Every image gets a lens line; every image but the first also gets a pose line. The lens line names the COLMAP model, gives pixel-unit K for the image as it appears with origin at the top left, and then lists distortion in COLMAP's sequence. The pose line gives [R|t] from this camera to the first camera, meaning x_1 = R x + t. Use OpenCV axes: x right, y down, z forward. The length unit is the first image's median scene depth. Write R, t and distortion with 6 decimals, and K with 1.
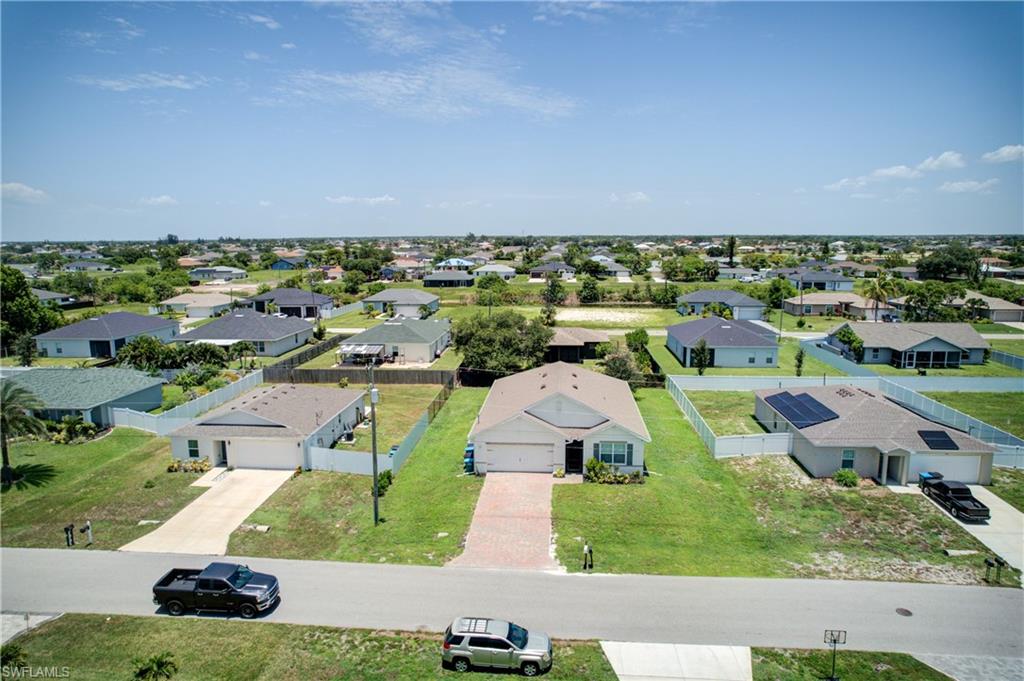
lens RADIAL K [[652.8, 0, 510.6], [0, 652.8, 343.5], [0, 0, 1]] dist [-0.072644, 0.063761]
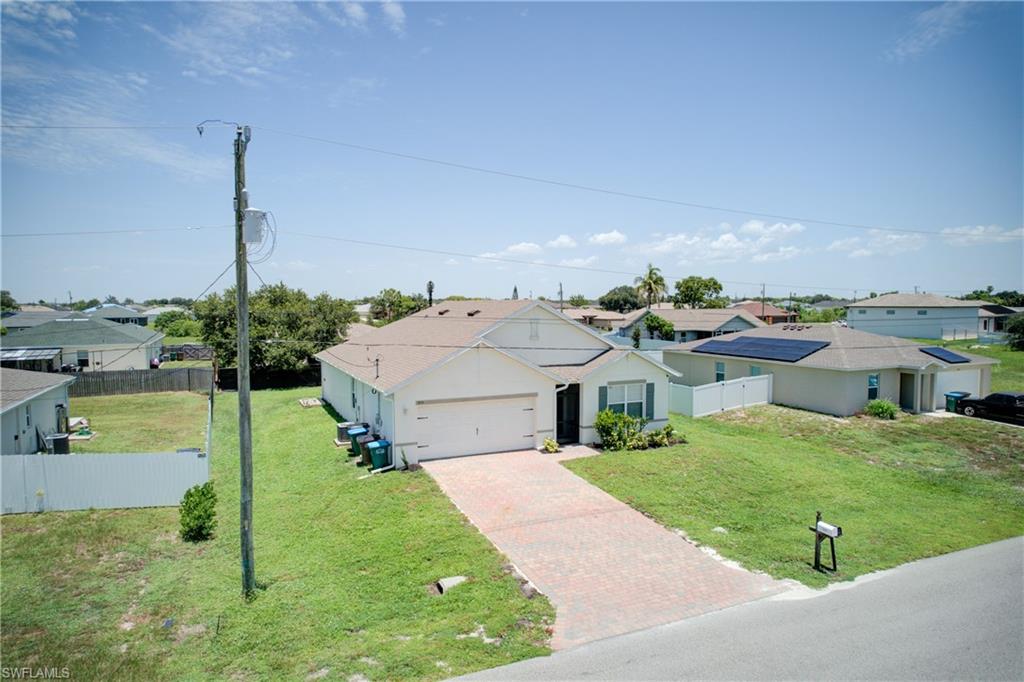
lens RADIAL K [[652.8, 0, 512.6], [0, 652.8, 346.8], [0, 0, 1]] dist [-0.072644, 0.063761]
pose [[0.875557, -0.030614, 0.482144, -0.214341], [0.077907, 0.993875, -0.078371, 0.154965], [-0.476792, 0.106181, 0.872579, 0.519045]]
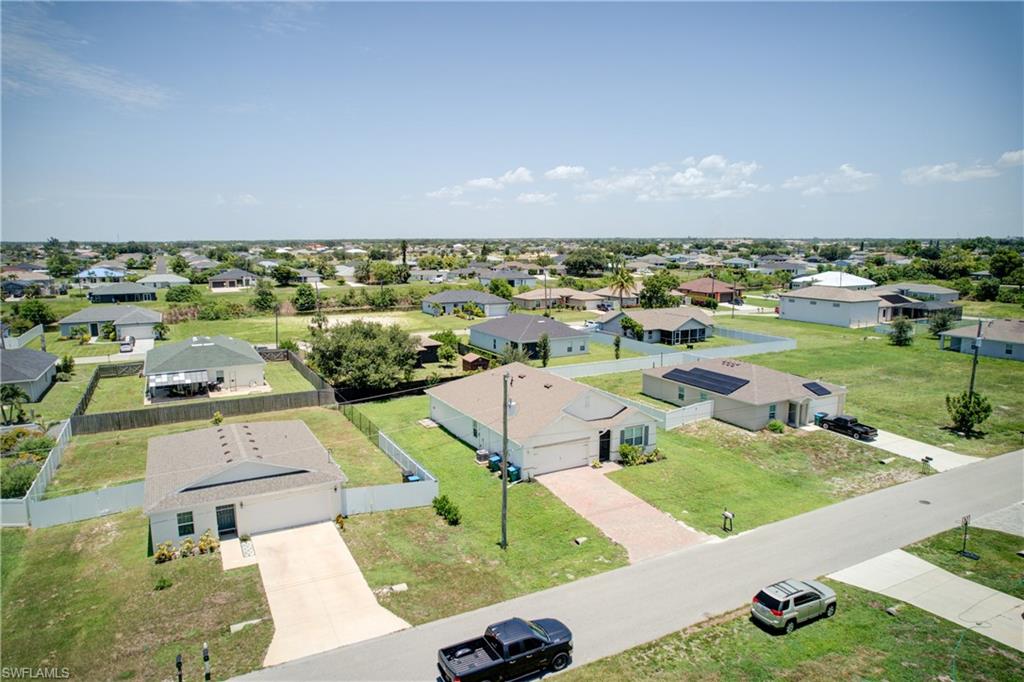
lens RADIAL K [[652.8, 0, 509.5], [0, 652.8, 347.4], [0, 0, 1]] dist [-0.072644, 0.063761]
pose [[0.841849, -0.086201, 0.532785, -0.581030], [0.086679, 0.995943, 0.024176, -0.025648], [-0.532707, 0.025828, 0.845905, 0.178848]]
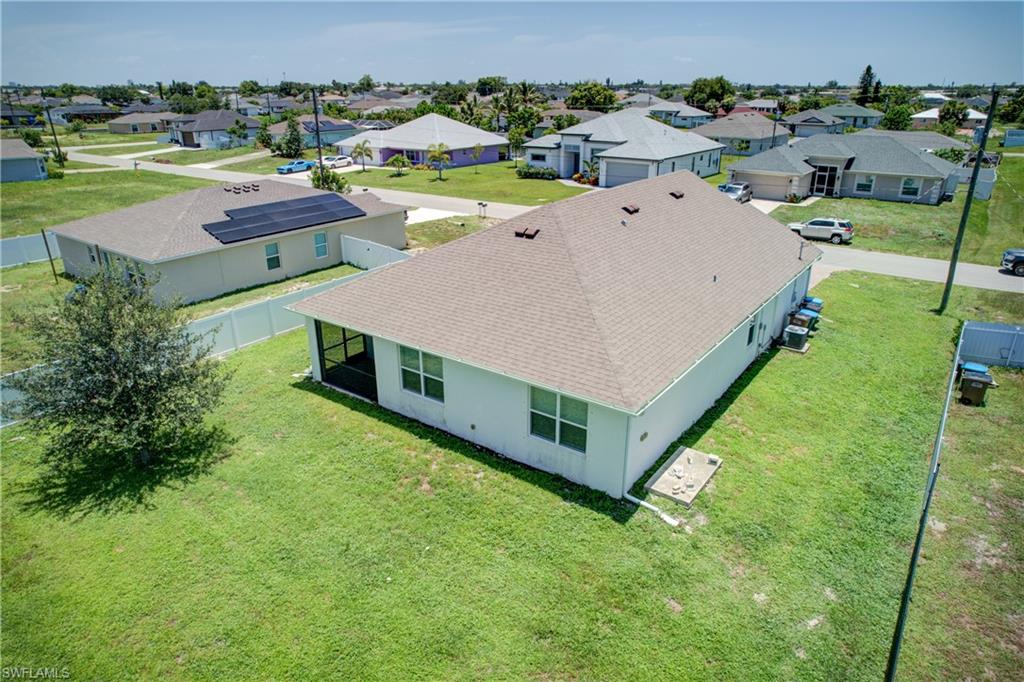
lens RADIAL K [[652.8, 0, 513.3], [0, 652.8, 345.5], [0, 0, 1]] dist [-0.072644, 0.063761]
pose [[-0.852656, -0.187296, 0.487748, -0.128795], [0.093519, 0.863751, 0.495165, -0.111405], [-0.514036, 0.467819, -0.718967, 1.626016]]
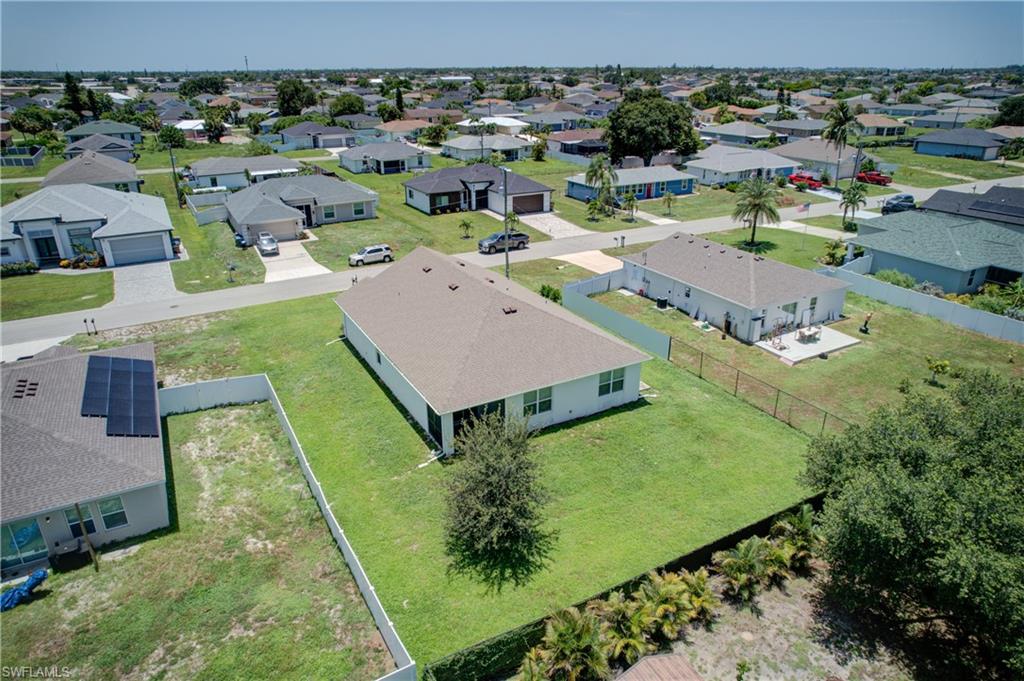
lens RADIAL K [[652.8, 0, 512.7], [0, 652.8, 346.2], [0, 0, 1]] dist [-0.072644, 0.063761]
pose [[-0.830948, 0.229513, -0.506803, 0.496217], [-0.082528, 0.850015, 0.520254, -0.324429], [0.550195, 0.474129, -0.687376, 1.820929]]
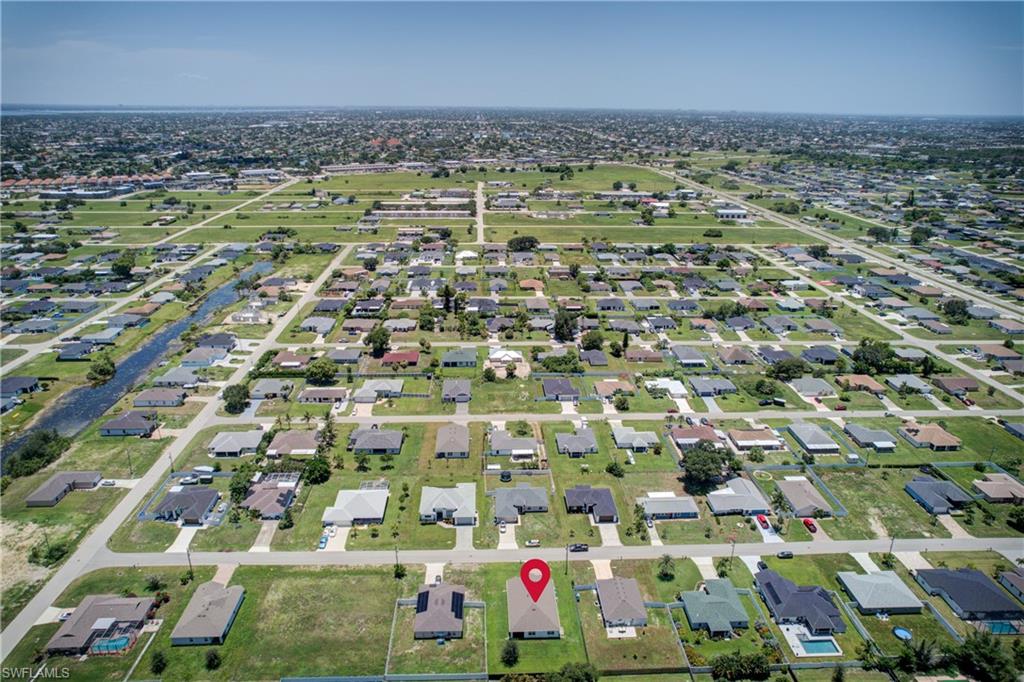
lens RADIAL K [[652.8, 0, 514.7], [0, 652.8, 342.6], [0, 0, 1]] dist [-0.072644, 0.063761]
pose [[-0.991208, 0.038584, -0.126563, 0.592597], [-0.029789, 0.866903, 0.497585, -2.988894], [0.128917, 0.496981, -0.858132, 3.567458]]
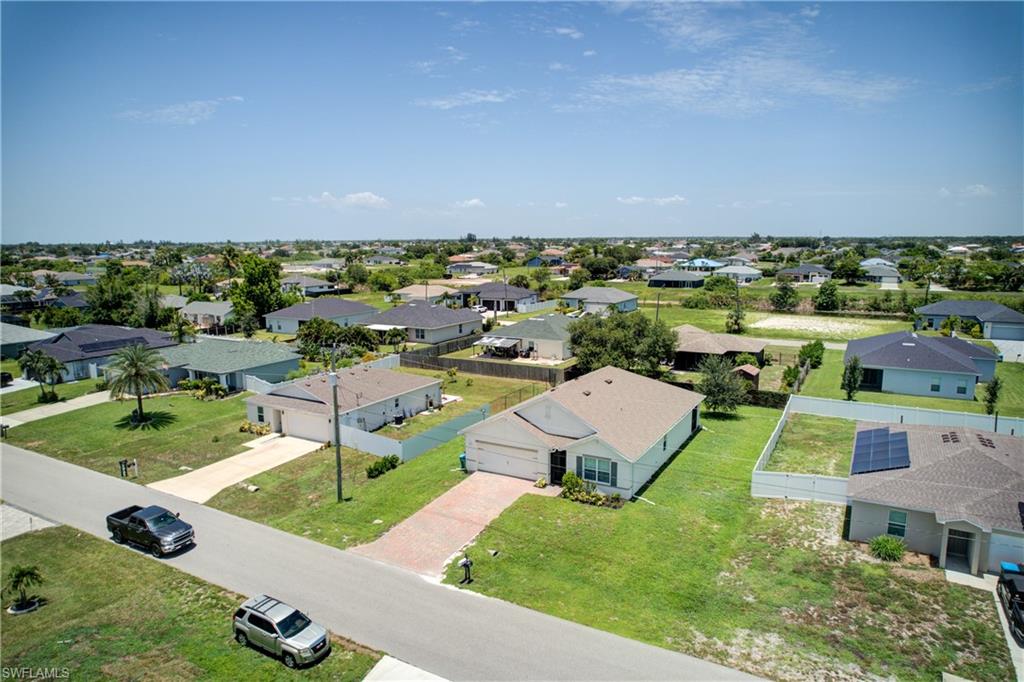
lens RADIAL K [[652.8, 0, 511.4], [0, 652.8, 343.9], [0, 0, 1]] dist [-0.072644, 0.063761]
pose [[0.908932, 0.065975, -0.411692, 0.401561], [-0.065857, 0.997724, 0.014492, -0.009219], [0.411711, 0.013941, 0.911208, 0.132506]]
